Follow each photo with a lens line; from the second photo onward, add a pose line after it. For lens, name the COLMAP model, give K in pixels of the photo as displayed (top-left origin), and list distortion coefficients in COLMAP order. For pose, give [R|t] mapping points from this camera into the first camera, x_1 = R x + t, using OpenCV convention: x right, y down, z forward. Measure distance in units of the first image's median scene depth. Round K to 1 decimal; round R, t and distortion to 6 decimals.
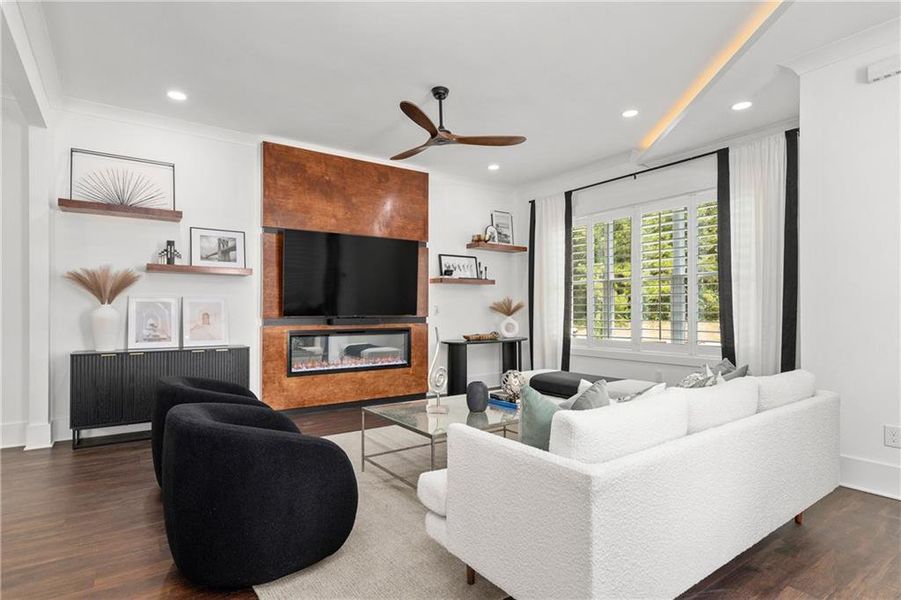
lens RADIAL K [[480.6, 0, 441.1], [0, 480.6, 305.7], [0, 0, 1]] dist [0.036844, 0.001361]
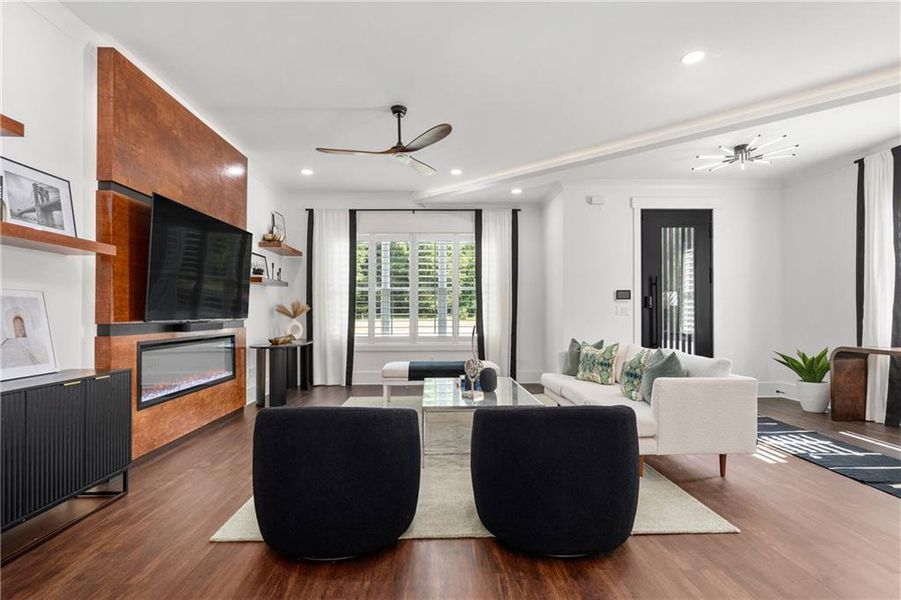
lens RADIAL K [[424.0, 0, 452.5], [0, 424.0, 313.2], [0, 0, 1]] dist [-0.004340, 0.003790]
pose [[0.546354, -0.000492, 0.837554, -0.583874], [-0.004809, 0.999982, 0.003725, 0.007154], [-0.837541, -0.006062, 0.546341, 0.311224]]
